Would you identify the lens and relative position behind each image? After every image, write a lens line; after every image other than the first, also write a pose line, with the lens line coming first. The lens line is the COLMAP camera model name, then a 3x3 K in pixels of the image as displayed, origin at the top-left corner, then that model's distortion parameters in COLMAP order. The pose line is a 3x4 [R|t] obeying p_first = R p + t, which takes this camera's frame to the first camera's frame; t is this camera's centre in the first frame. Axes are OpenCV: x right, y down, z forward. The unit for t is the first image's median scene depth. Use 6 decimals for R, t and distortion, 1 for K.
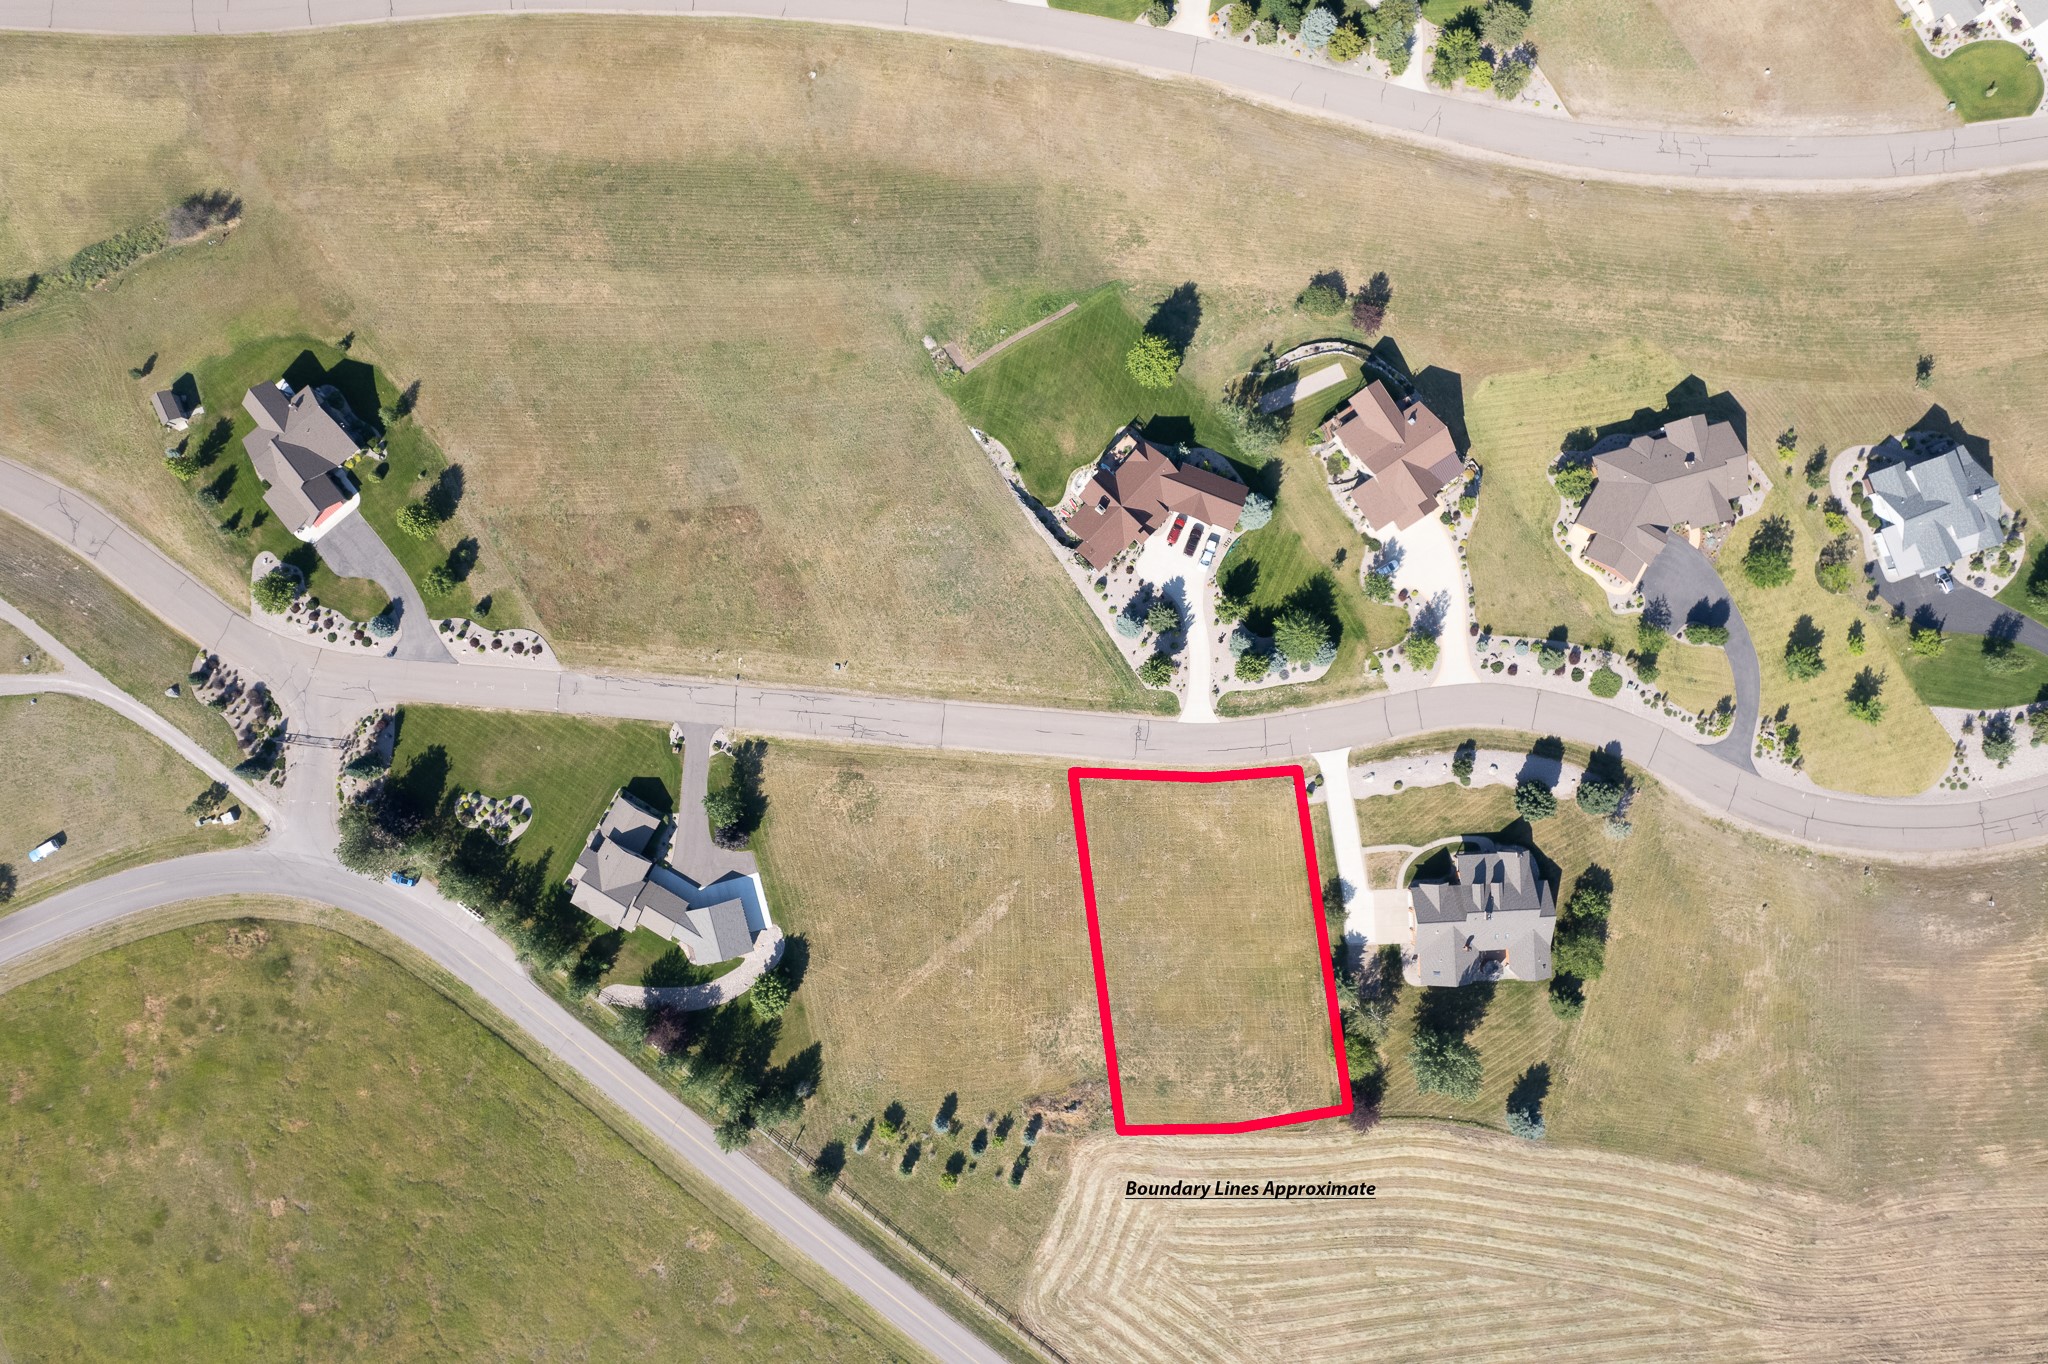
lens RADIAL K [[1309.4, 0, 1024.8], [0, 1309.4, 688.3], [0, 0, 1]] dist [-0.077989, 0.073082]
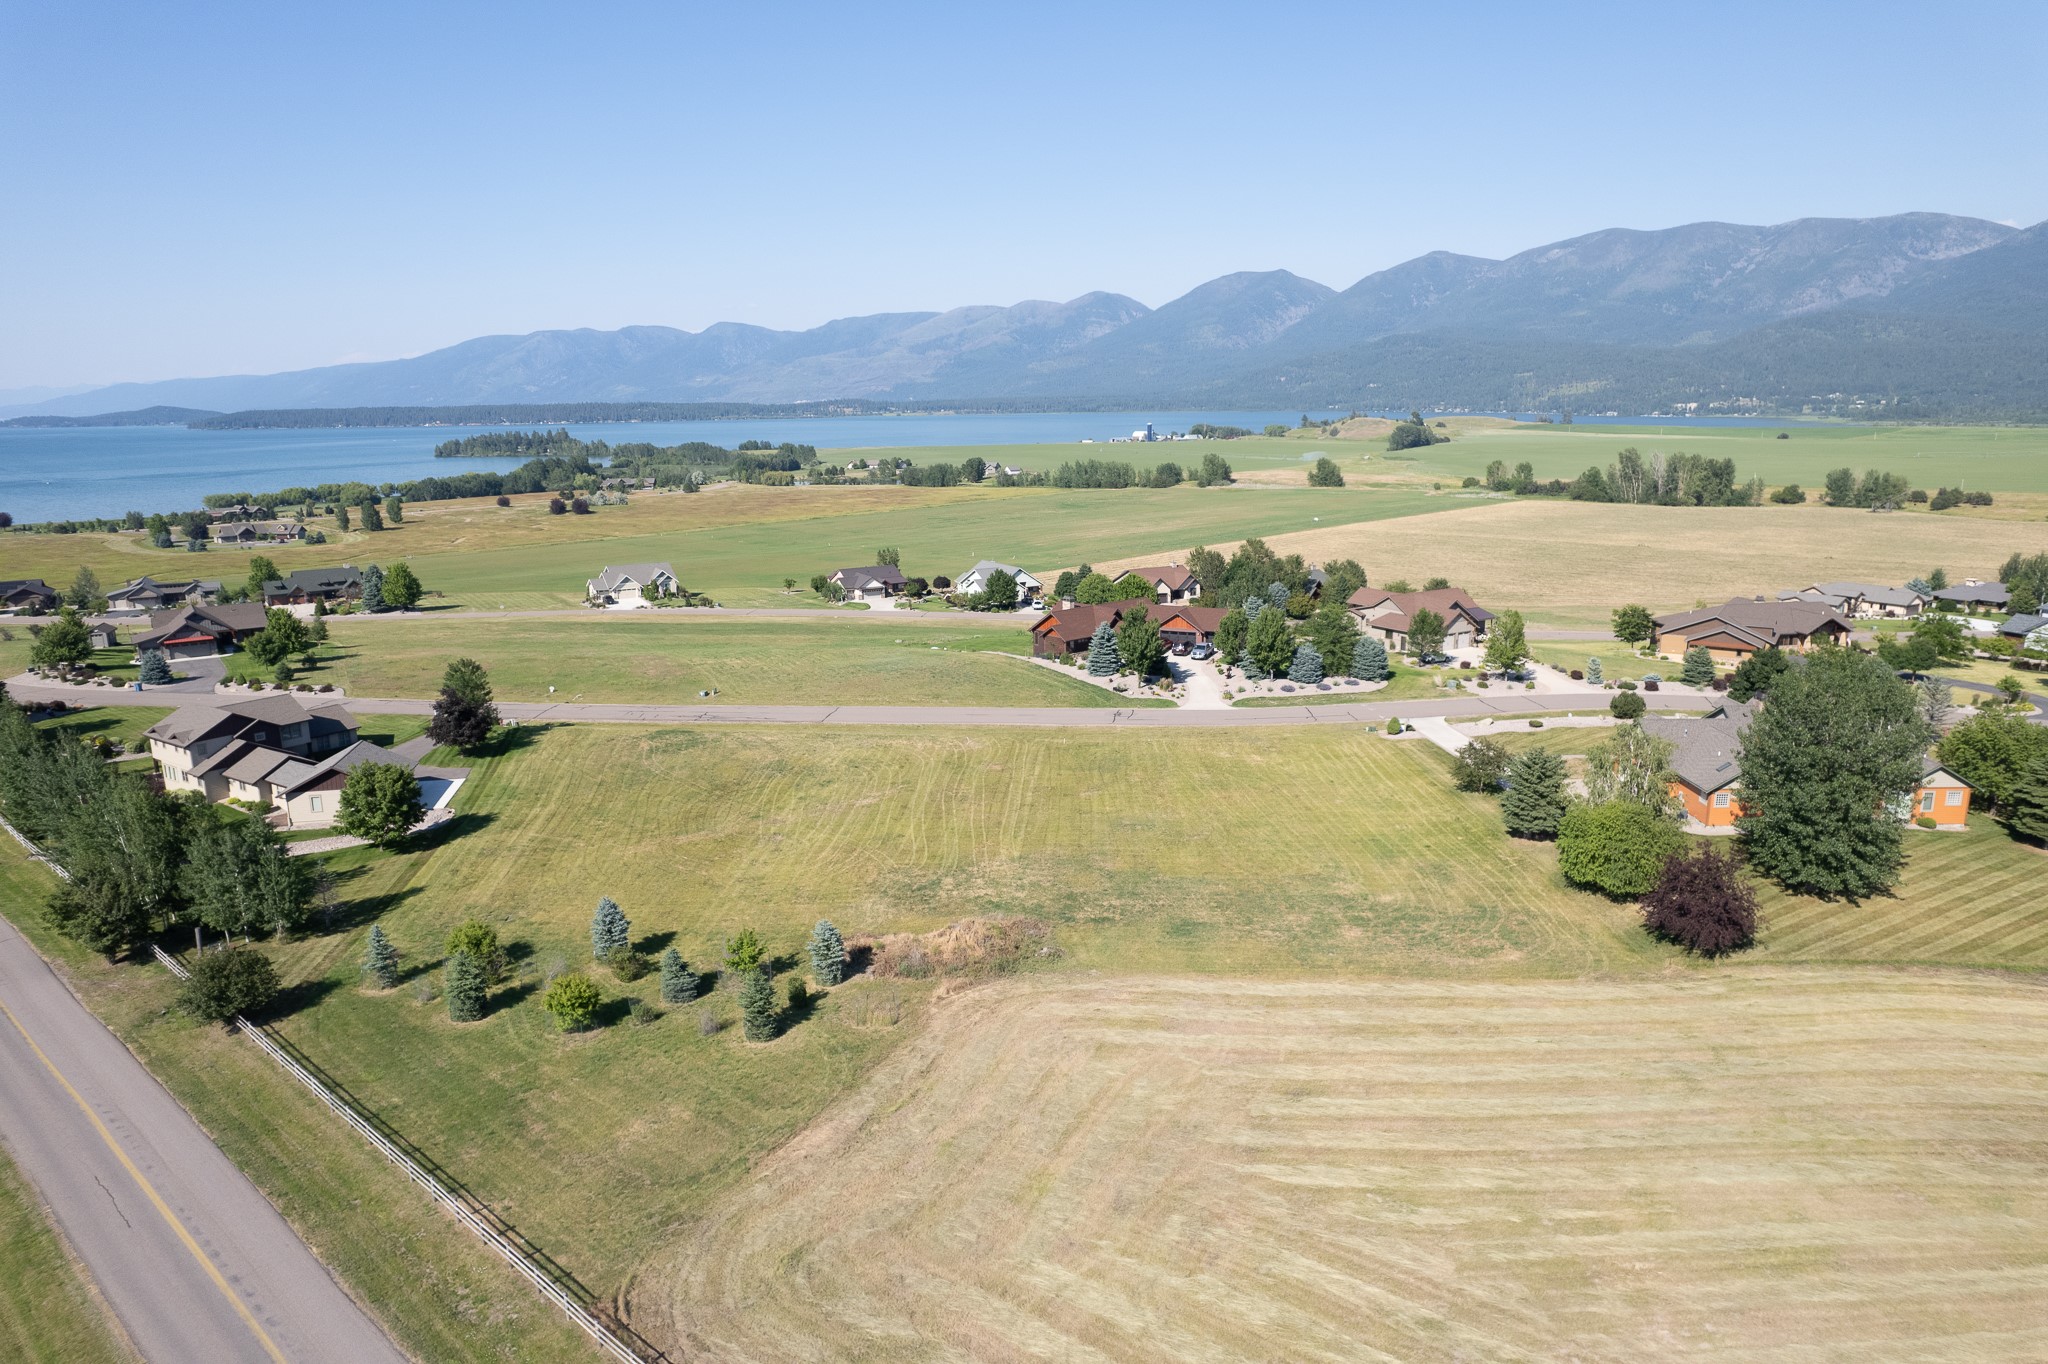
lens RADIAL K [[1309.4, 0, 1024.8], [0, 1309.4, 688.3], [0, 0, 1]] dist [-0.077989, 0.073082]
pose [[0.997864, 0.008731, -0.064739, 0.082718], [-0.065011, 0.229779, -0.971069, 0.684377], [0.006398, 0.973204, 0.229856, 0.835139]]
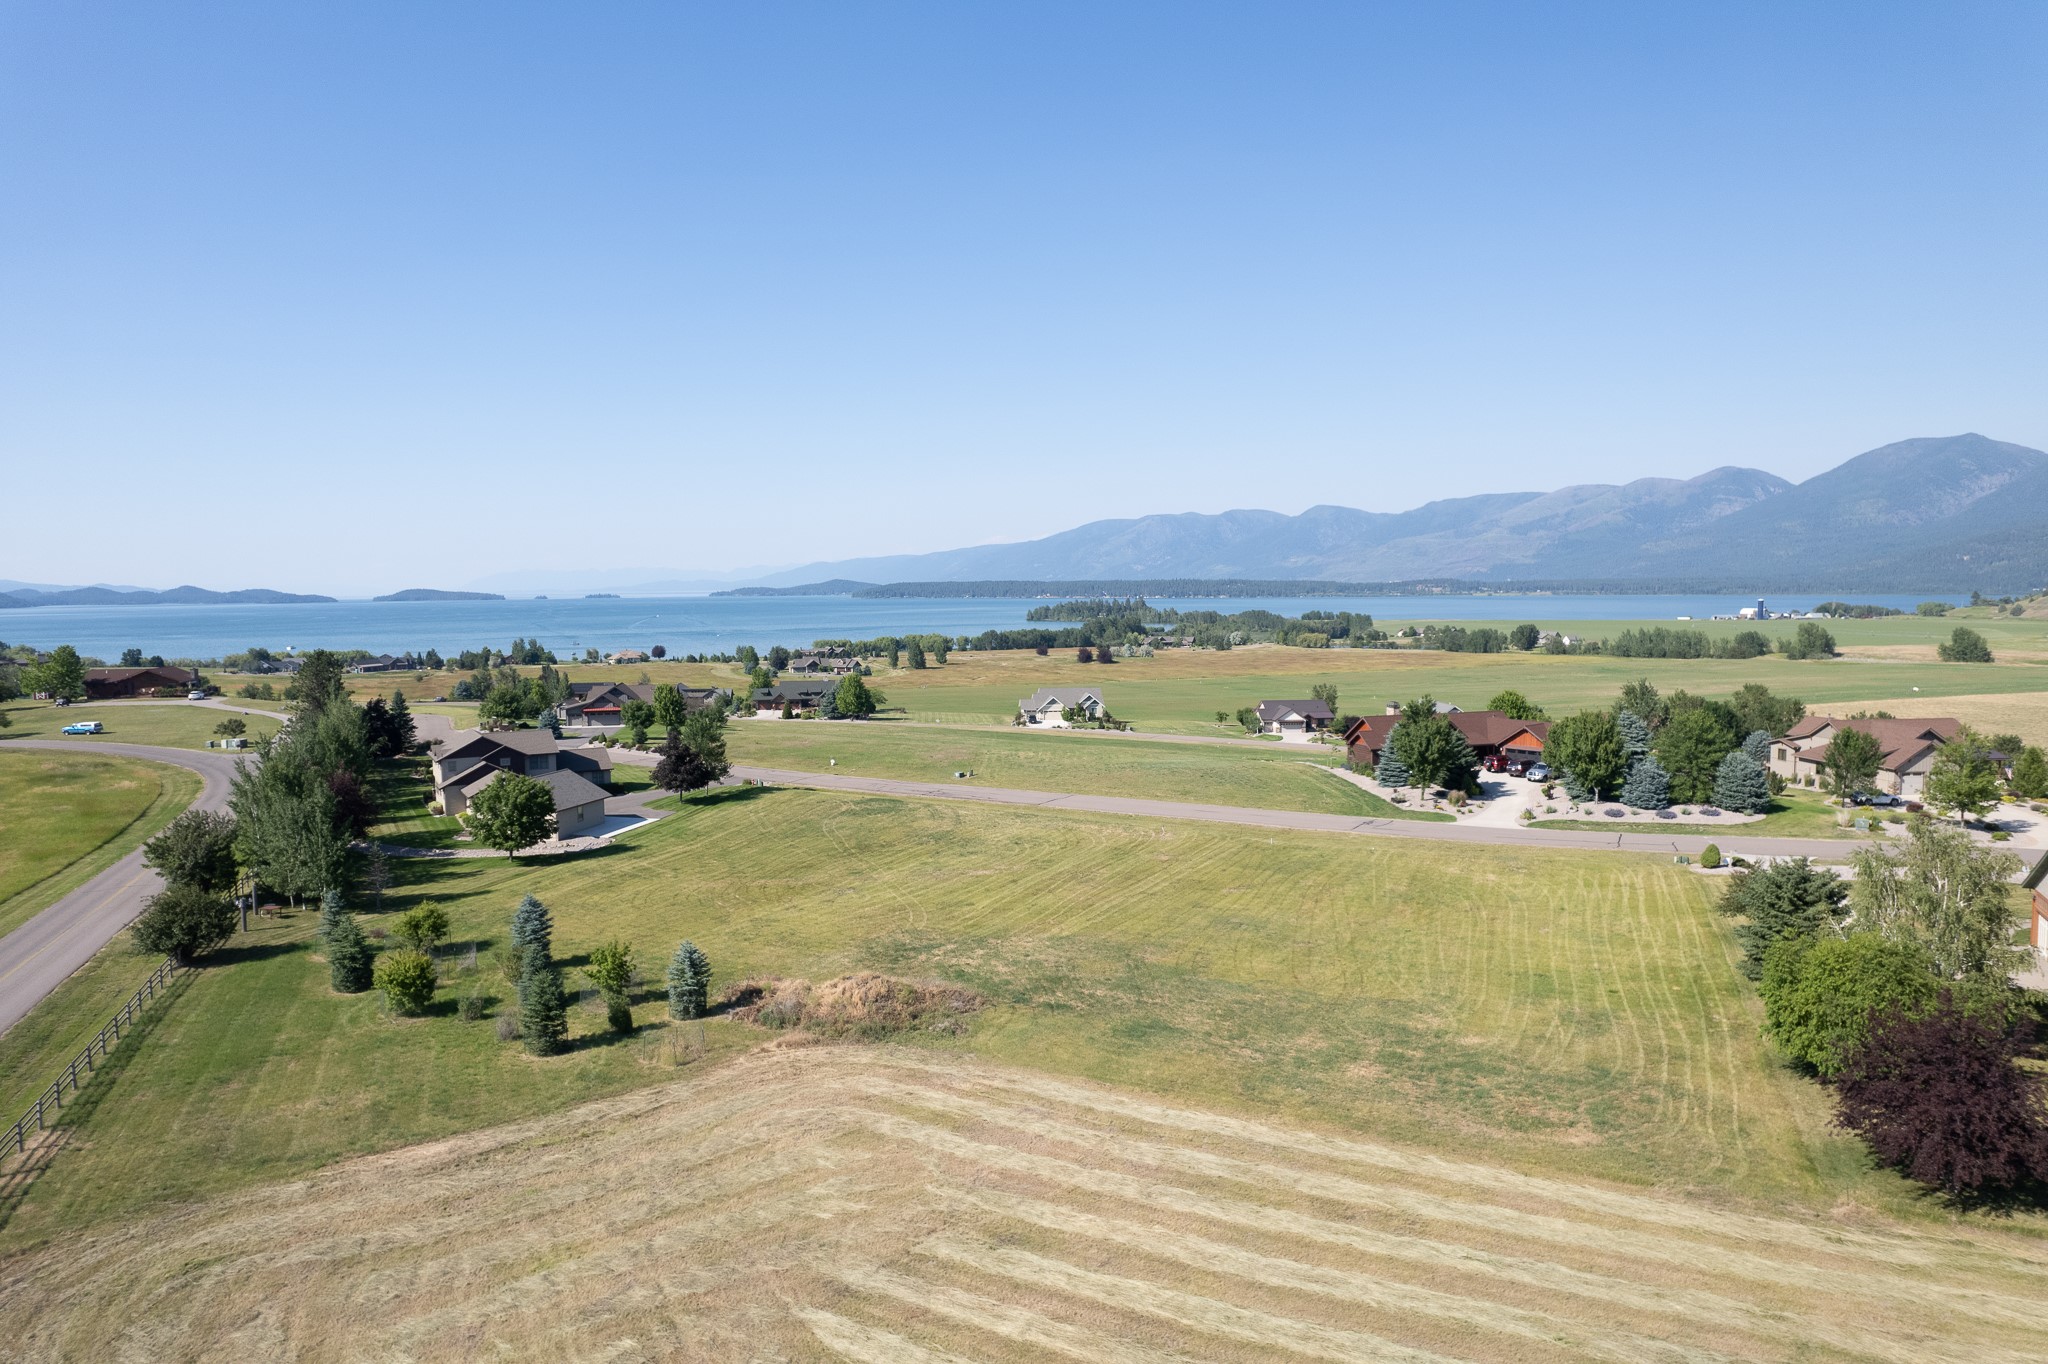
lens RADIAL K [[1309.4, 0, 1024.8], [0, 1309.4, 688.3], [0, 0, 1]] dist [-0.077989, 0.073082]
pose [[0.872926, 0.037535, -0.486406, 0.223706], [-0.487777, 0.084640, -0.868855, 0.571330], [0.008557, 0.995704, 0.092193, 0.895074]]
